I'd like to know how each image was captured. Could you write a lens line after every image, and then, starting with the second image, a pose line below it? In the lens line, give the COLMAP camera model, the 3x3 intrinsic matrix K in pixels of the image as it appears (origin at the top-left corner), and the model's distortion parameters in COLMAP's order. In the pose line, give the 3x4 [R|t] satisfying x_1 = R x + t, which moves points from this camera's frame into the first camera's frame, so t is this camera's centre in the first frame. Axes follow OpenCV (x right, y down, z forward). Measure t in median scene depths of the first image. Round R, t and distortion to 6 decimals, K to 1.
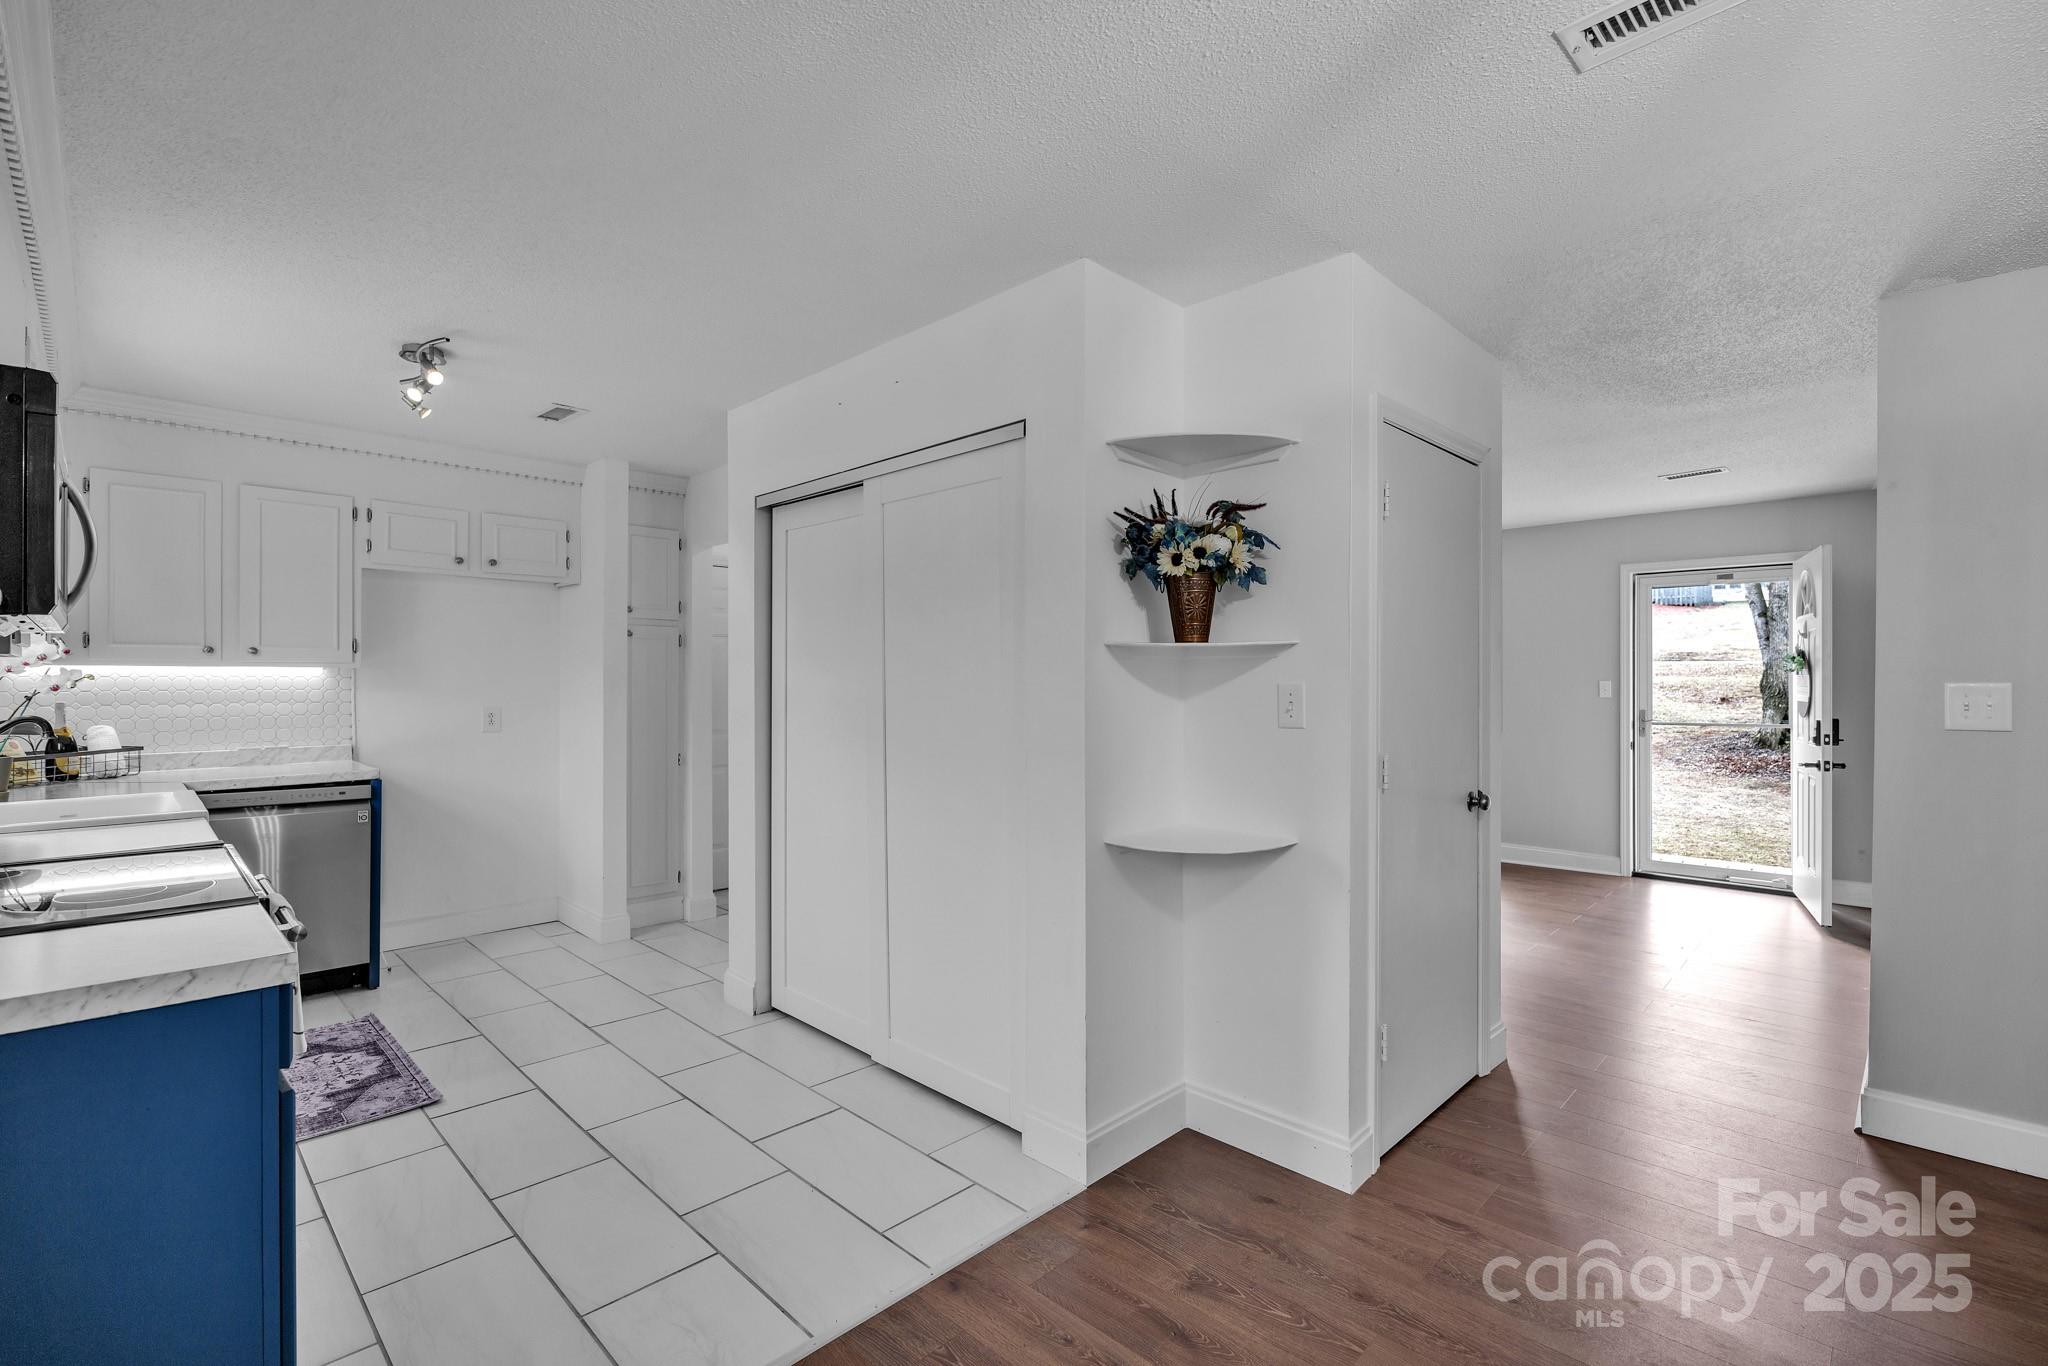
lens RADIAL K [[915.9, 0, 1028.2], [0, 915.9, 677.6], [0, 0, 1]] dist [-0.014597, 0.000479]
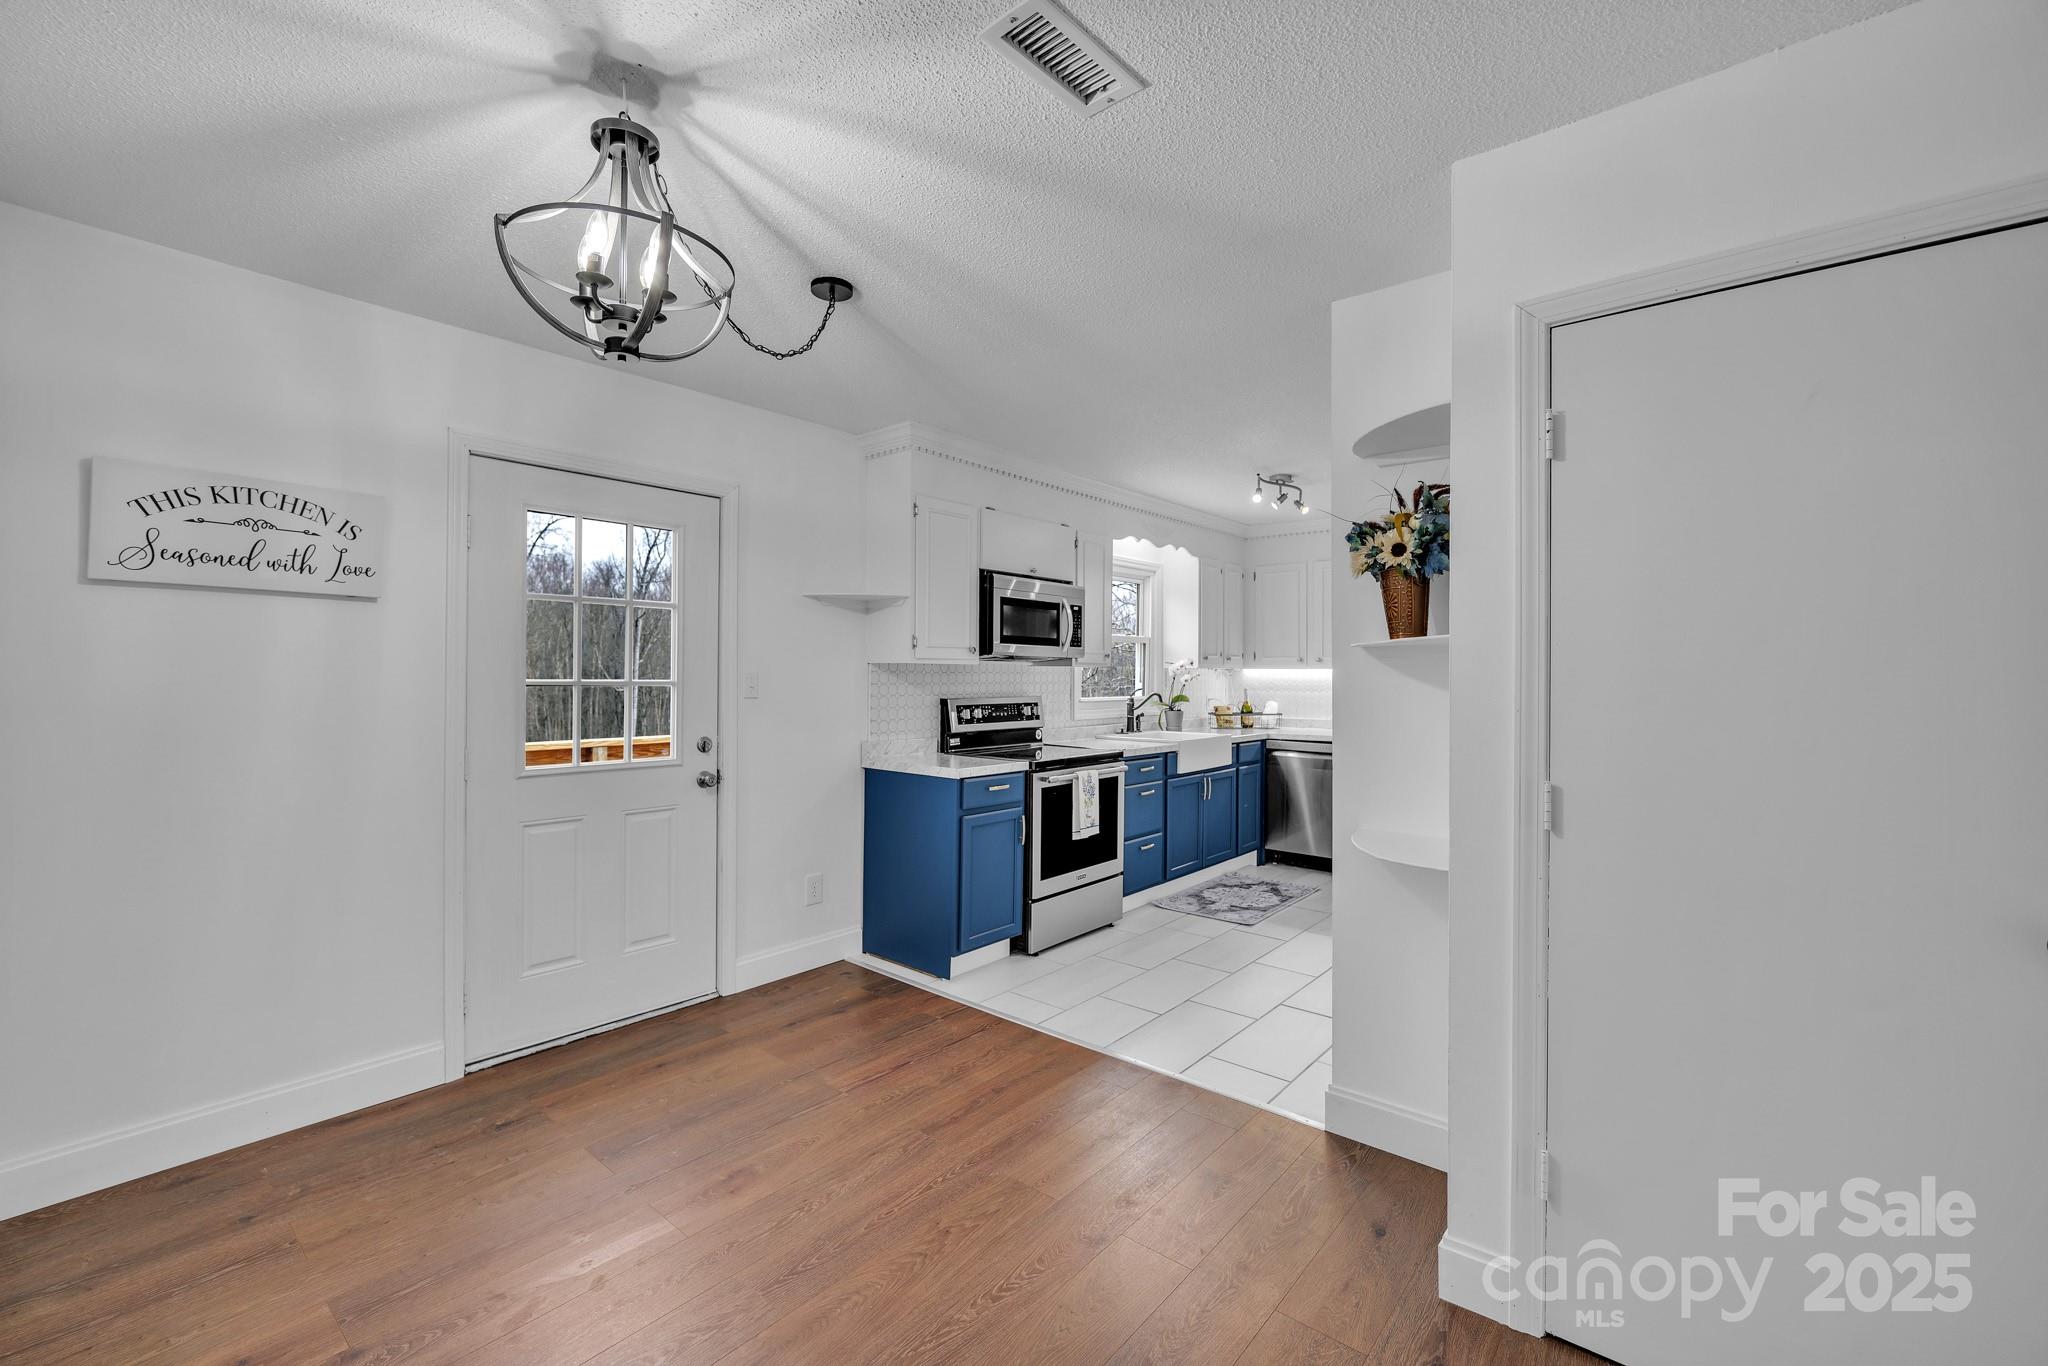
lens RADIAL K [[855.4, 0, 1030.9], [0, 855.4, 672.0], [0, 0, 1]] dist [-0.011833, 0.000008]
pose [[0.078247, -0.001922, -0.996932, 0.854759], [-0.002512, 0.999995, -0.002125, -0.002993], [0.996931, 0.002670, 0.078241, 0.436454]]
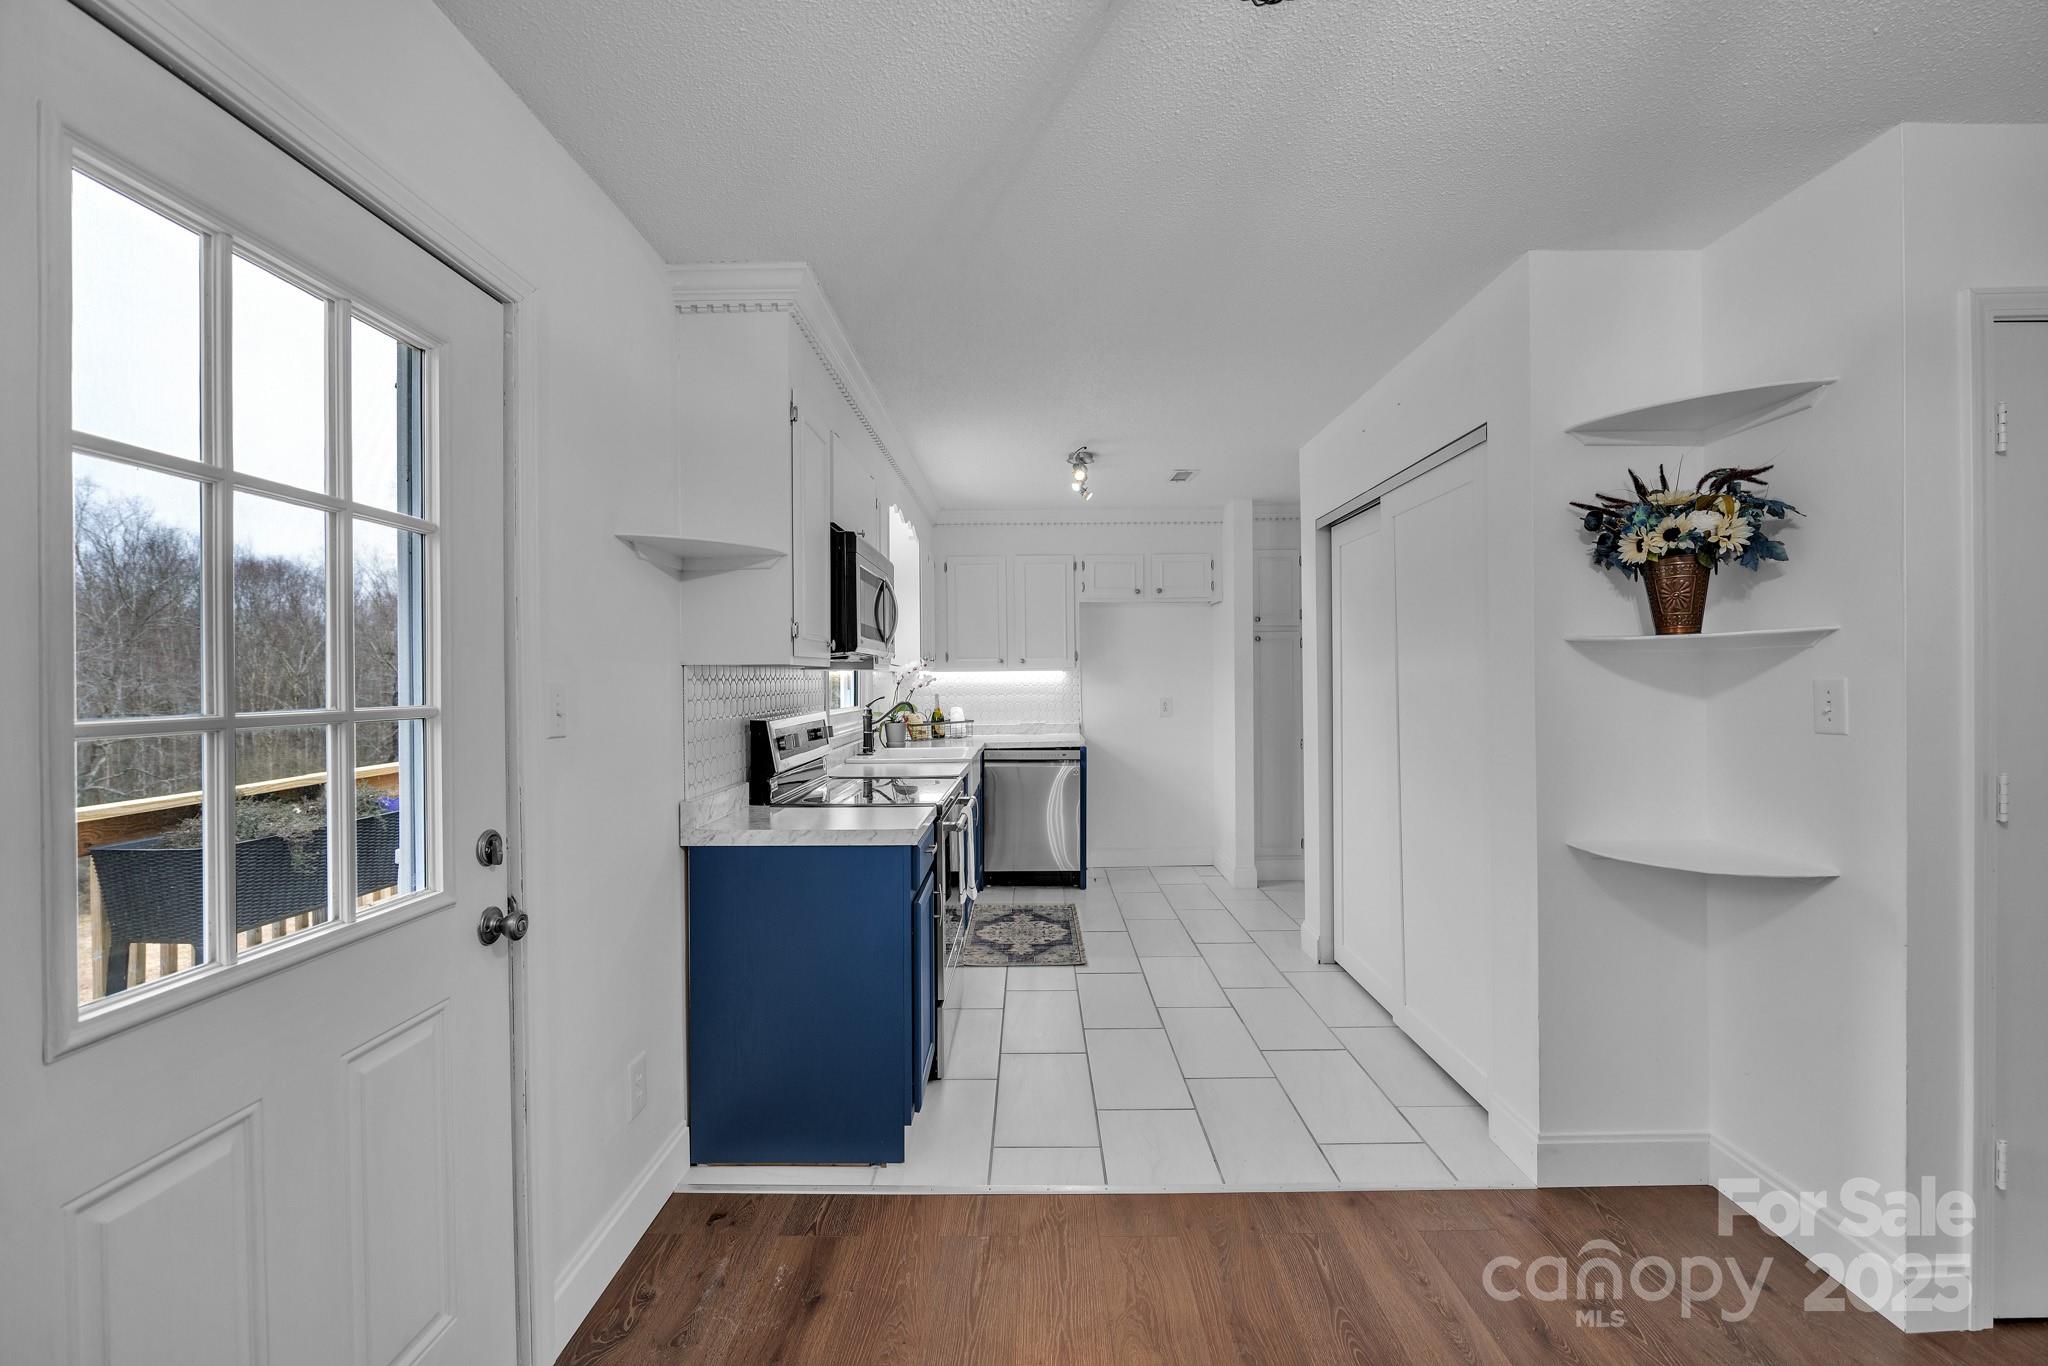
lens RADIAL K [[855.4, 0, 1029.8], [0, 855.4, 677.7], [0, 0, 1]] dist [-0.011833, 0.000008]
pose [[0.696057, -0.007606, -0.717946, 0.273606], [0.013617, 0.999904, 0.002609, -0.005319], [0.717857, -0.011593, 0.696094, -0.026867]]
